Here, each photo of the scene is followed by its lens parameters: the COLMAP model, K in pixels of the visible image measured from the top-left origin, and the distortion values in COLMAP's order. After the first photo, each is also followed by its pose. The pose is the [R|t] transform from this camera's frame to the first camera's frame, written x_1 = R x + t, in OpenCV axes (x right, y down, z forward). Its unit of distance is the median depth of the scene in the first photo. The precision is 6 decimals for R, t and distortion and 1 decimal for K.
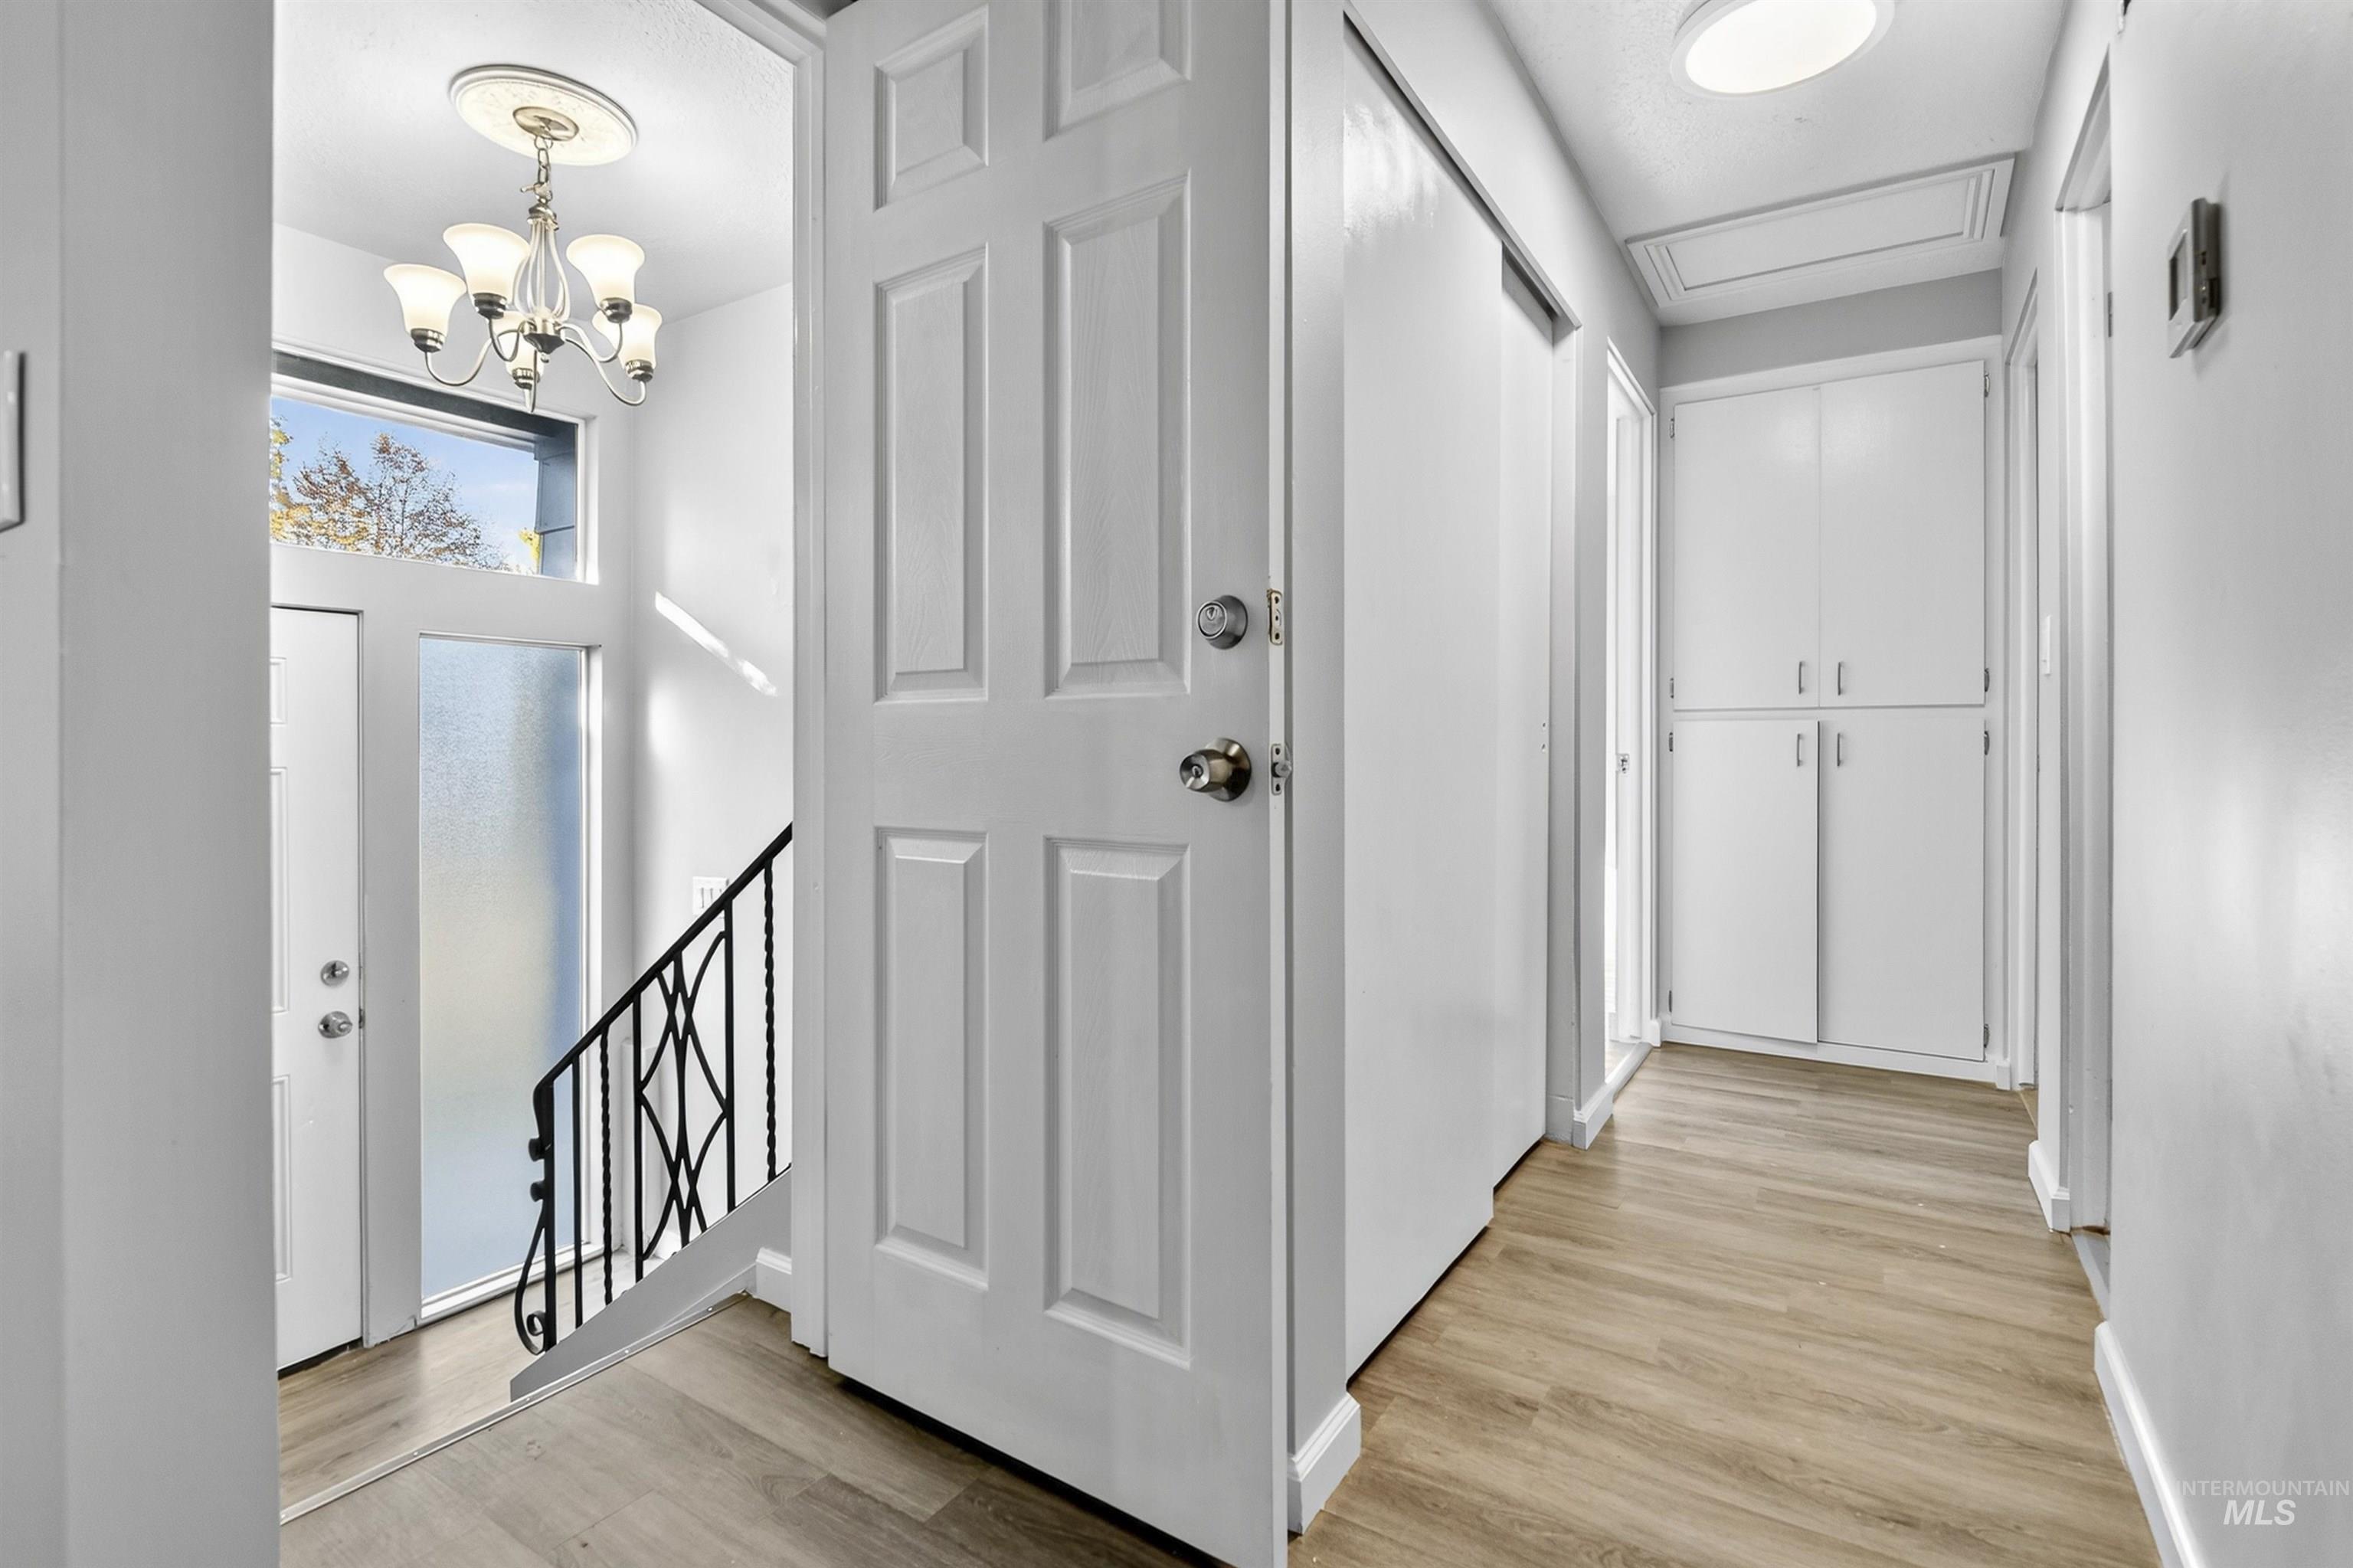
lens RADIAL K [[1086.0, 0, 1157.4], [0, 1086.0, 768.4], [0, 0, 1]] dist [-0.015061, -0.001708]
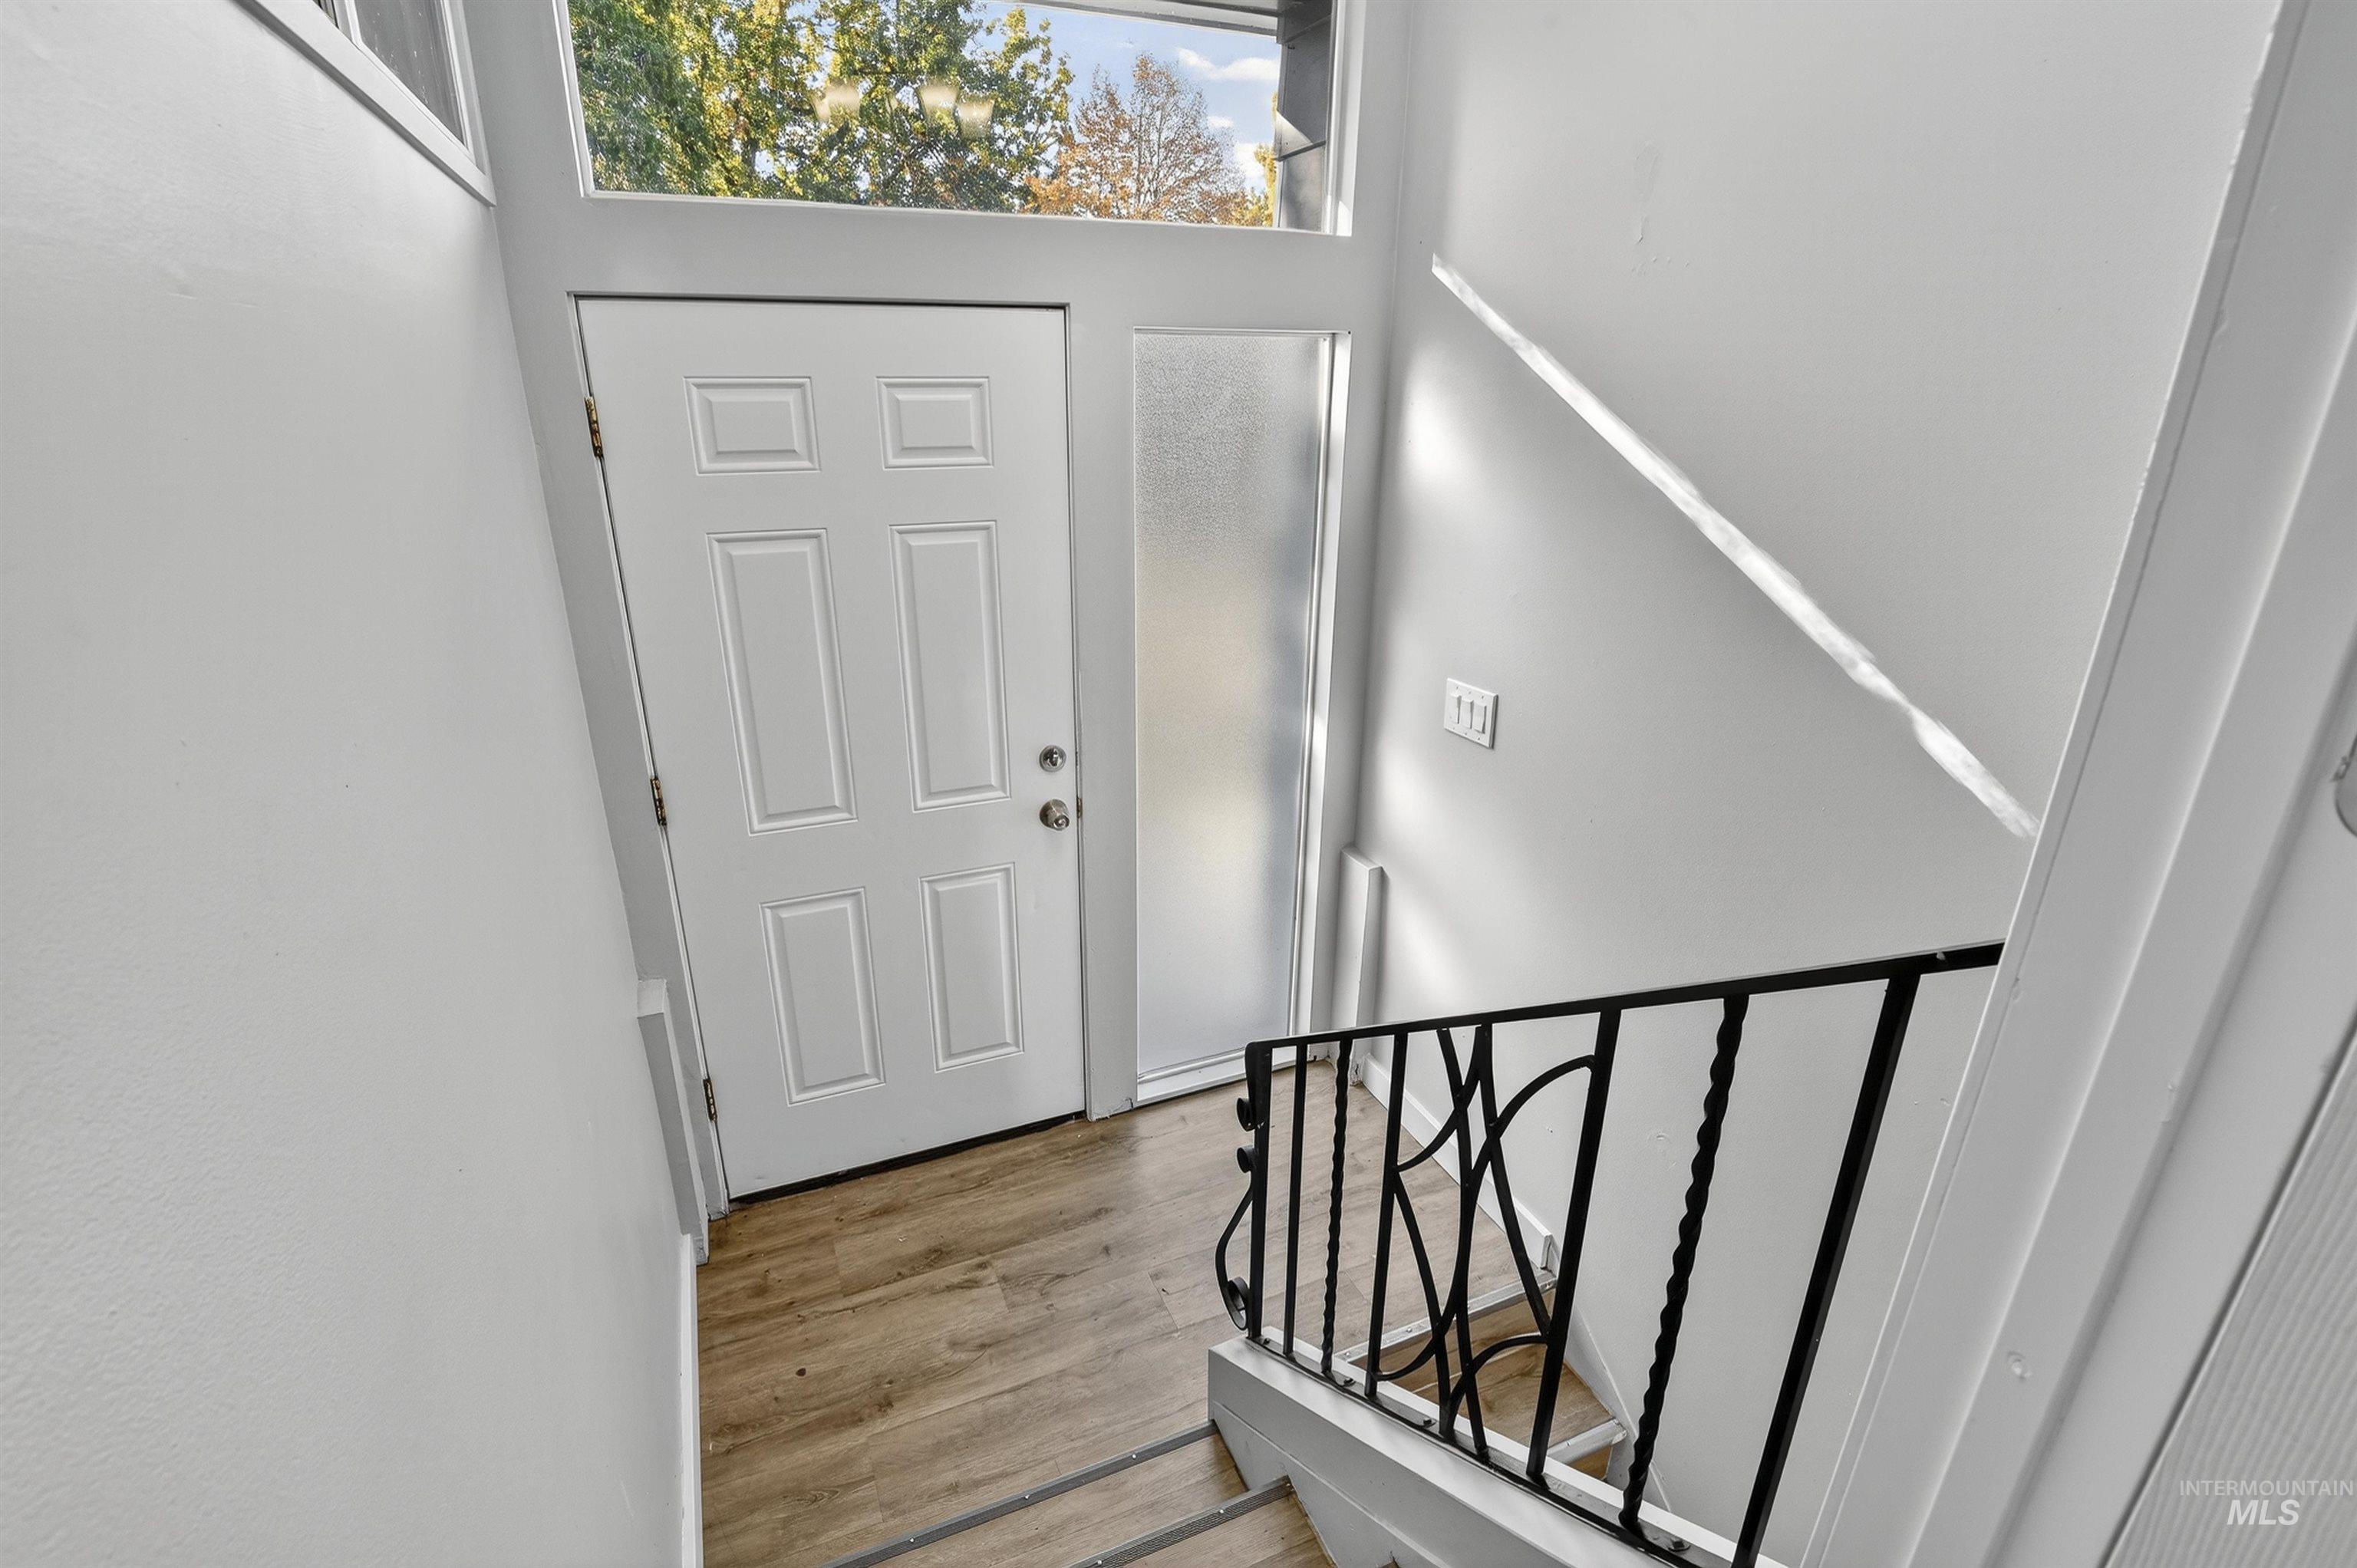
lens RADIAL K [[1087.7, 0, 1182.0], [0, 1087.7, 774.2], [0, 0, 1]] dist [-0.015061, -0.001708]
pose [[0.828890, 0.189194, -0.526447, -0.209948], [-0.005802, 0.943930, 0.330094, -0.083680], [0.559381, -0.270557, 0.783512, 0.360221]]
